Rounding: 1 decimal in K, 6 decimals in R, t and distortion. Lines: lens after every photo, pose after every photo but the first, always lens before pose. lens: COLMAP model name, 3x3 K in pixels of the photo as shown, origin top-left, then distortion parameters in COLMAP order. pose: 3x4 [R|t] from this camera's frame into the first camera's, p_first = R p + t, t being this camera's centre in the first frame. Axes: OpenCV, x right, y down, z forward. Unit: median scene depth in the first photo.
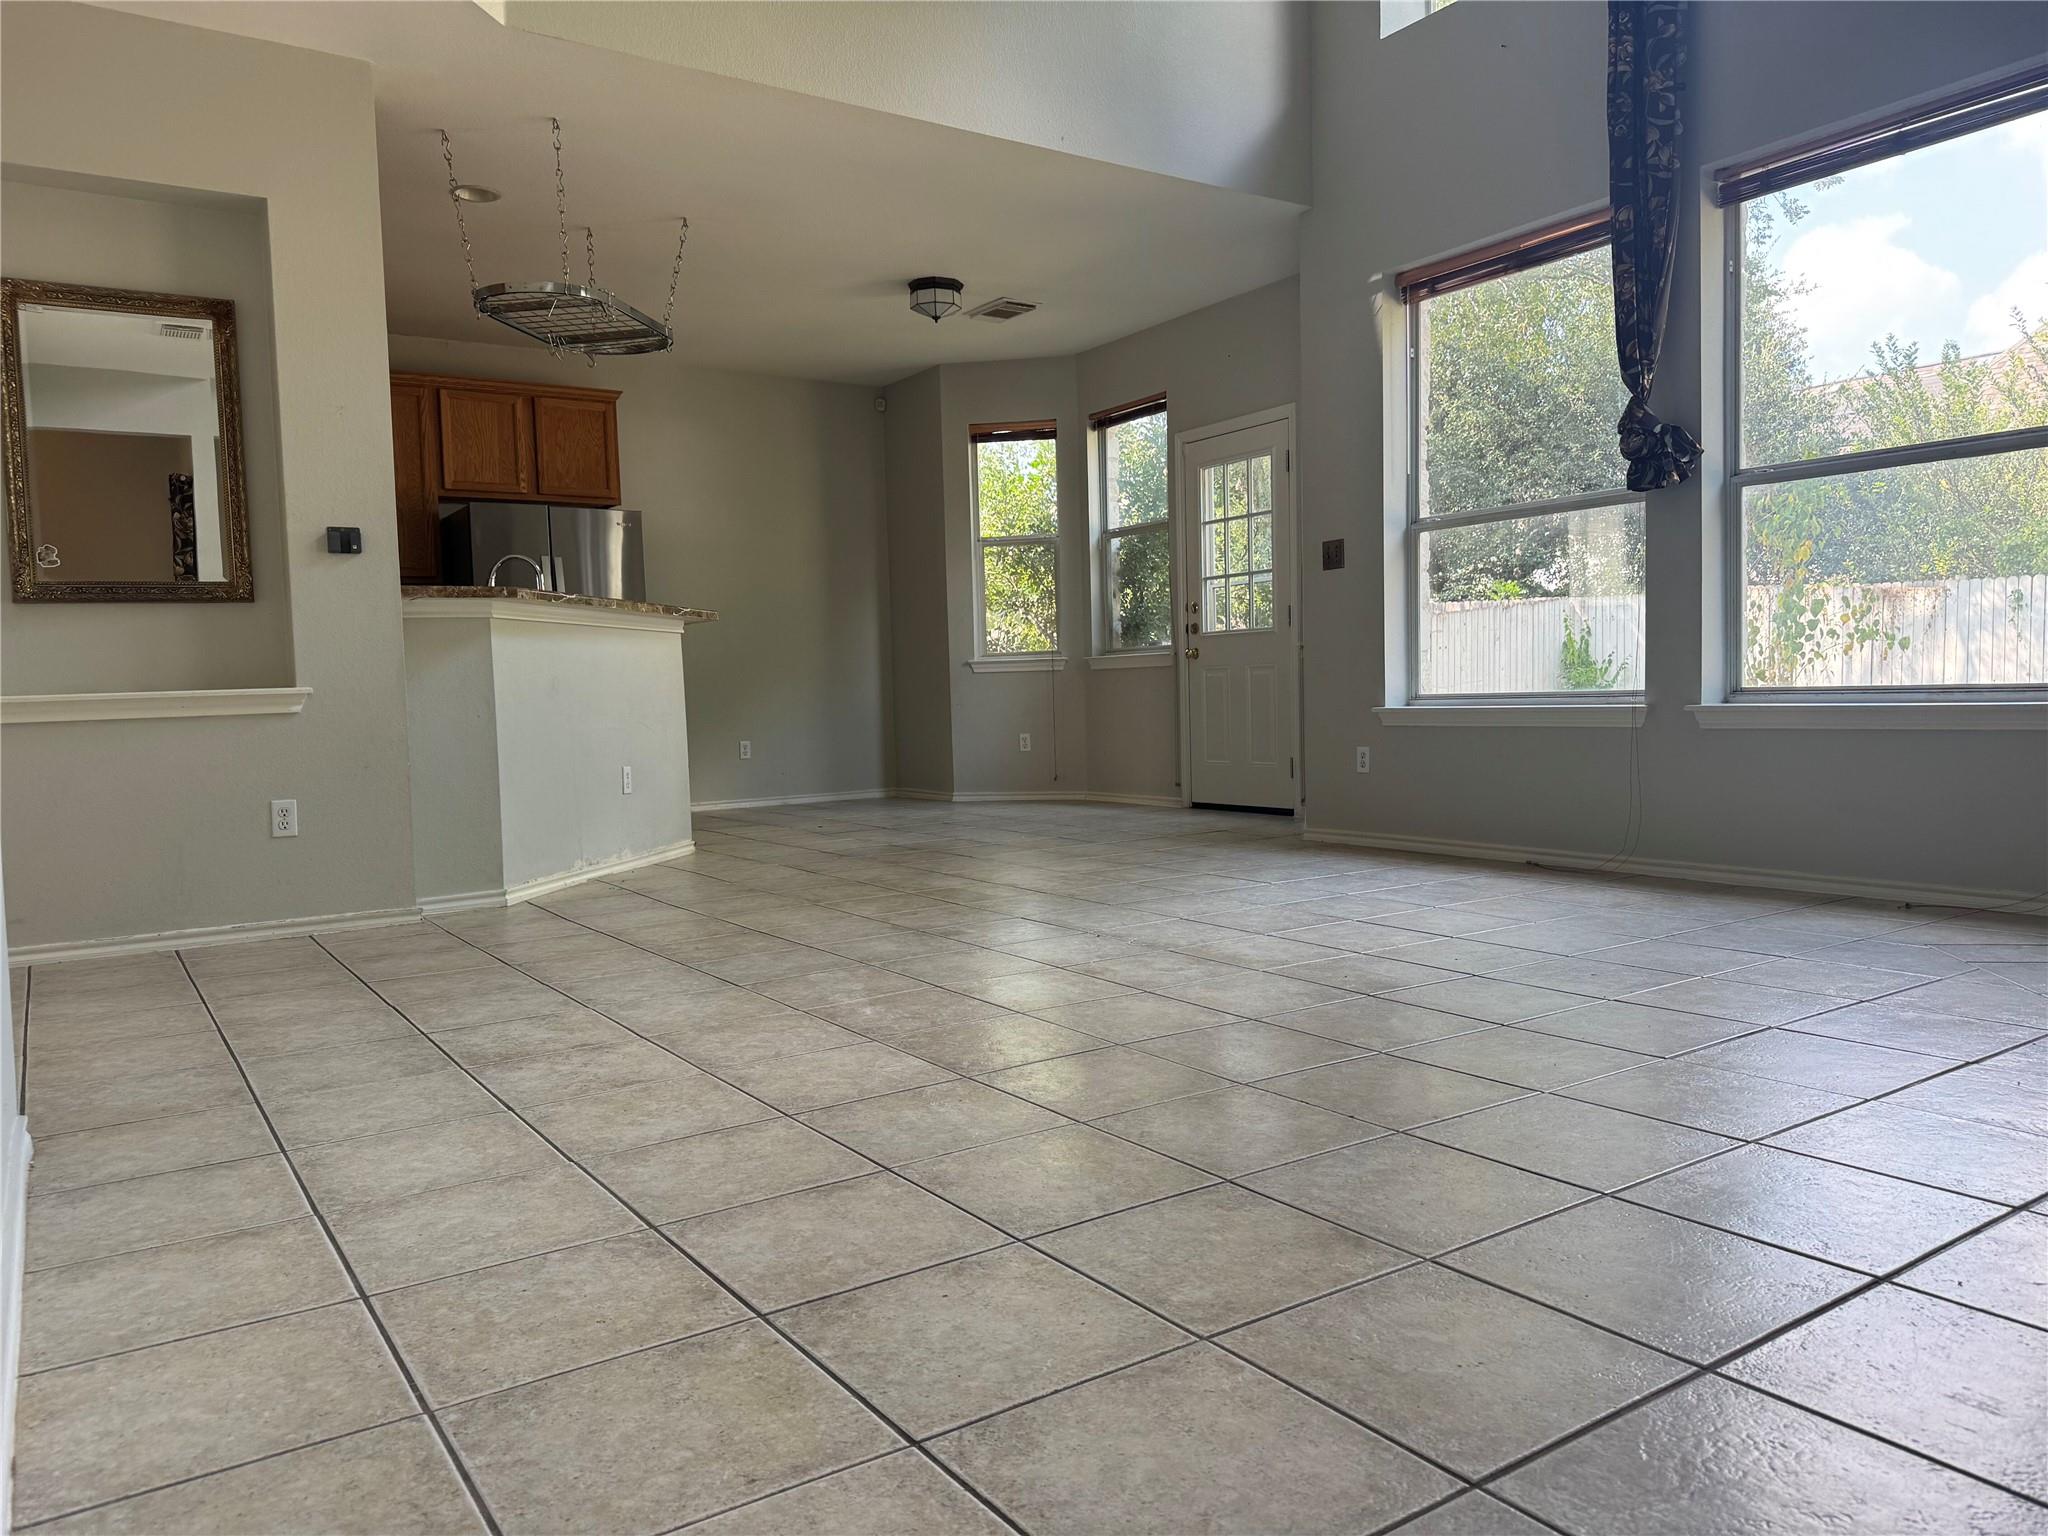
lens RADIAL K [[1429.6, 0, 1030.5], [0, 1429.6, 761.9], [0, 0, 1]] dist [0.085892, -0.108478]
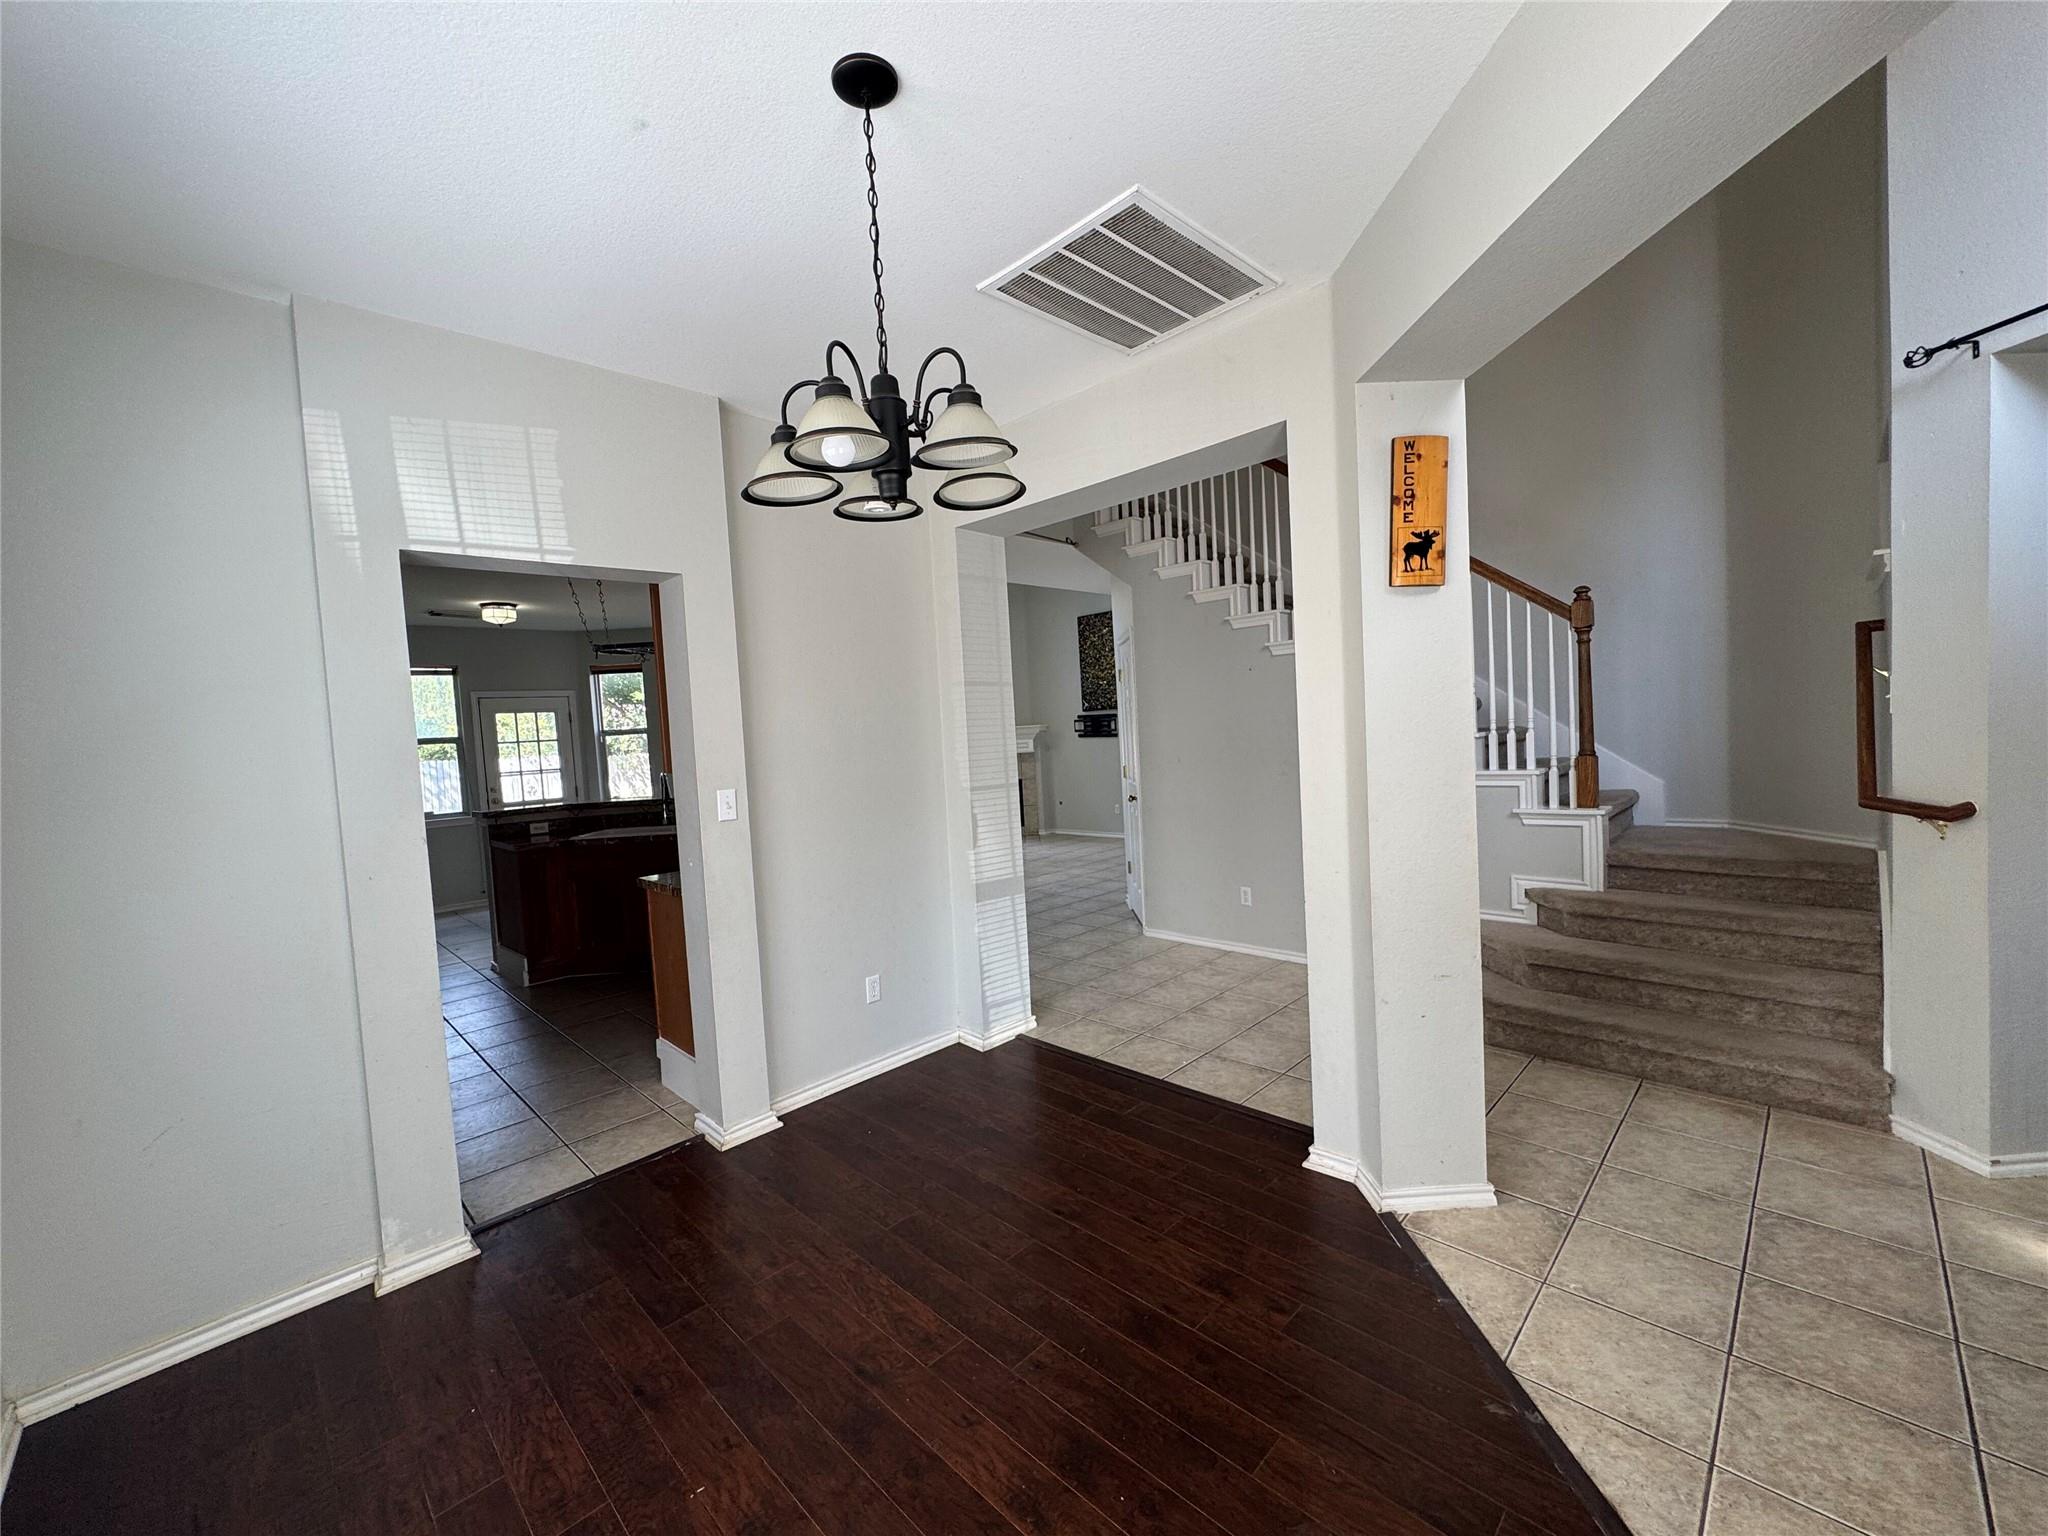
lens RADIAL K [[819.1, 0, 1024.6], [0, 819.1, 767.1], [0, 0, 1]] dist [-0.001853, -0.000270]
pose [[-0.186635, -0.012095, 0.982355, -1.383744], [0.111537, 0.993198, 0.033419, -0.131173], [-0.976077, 0.115806, -0.184016, 0.739444]]
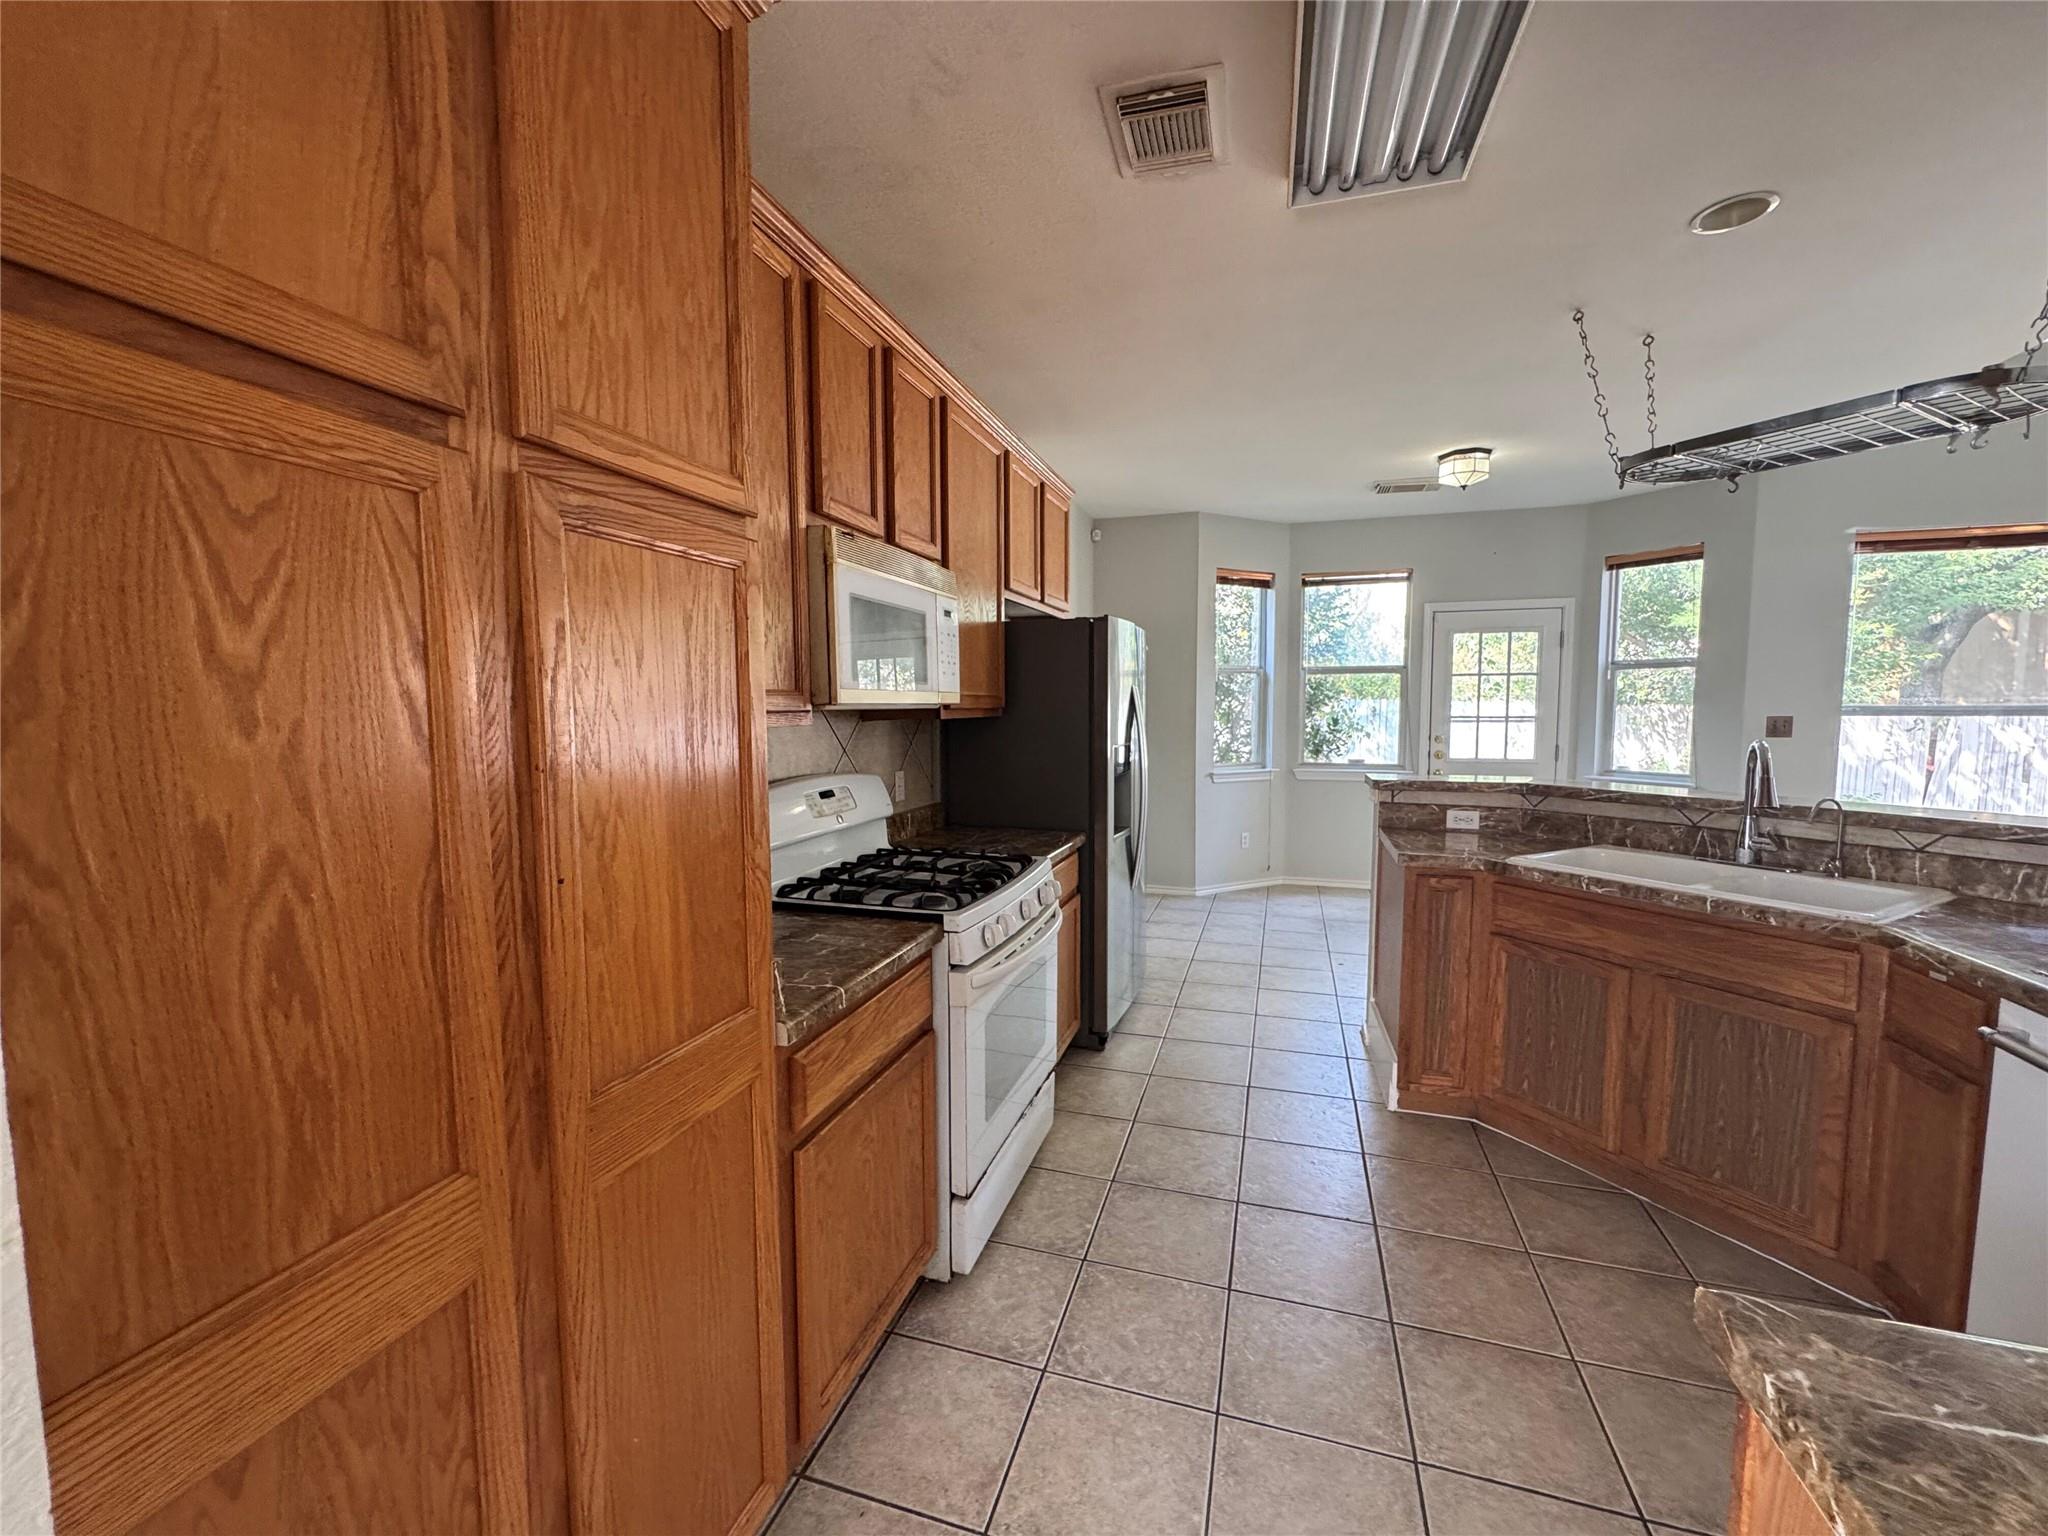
lens RADIAL K [[819.1, 0, 1023.4], [0, 819.1, 767.7], [0, 0, 1]] dist [-0.001853, -0.000270]
pose [[0.787791, -0.024037, 0.615473, -0.877926], [0.012504, 0.999656, 0.023036, -0.141517], [-0.615816, -0.010452, 0.787821, 0.886911]]
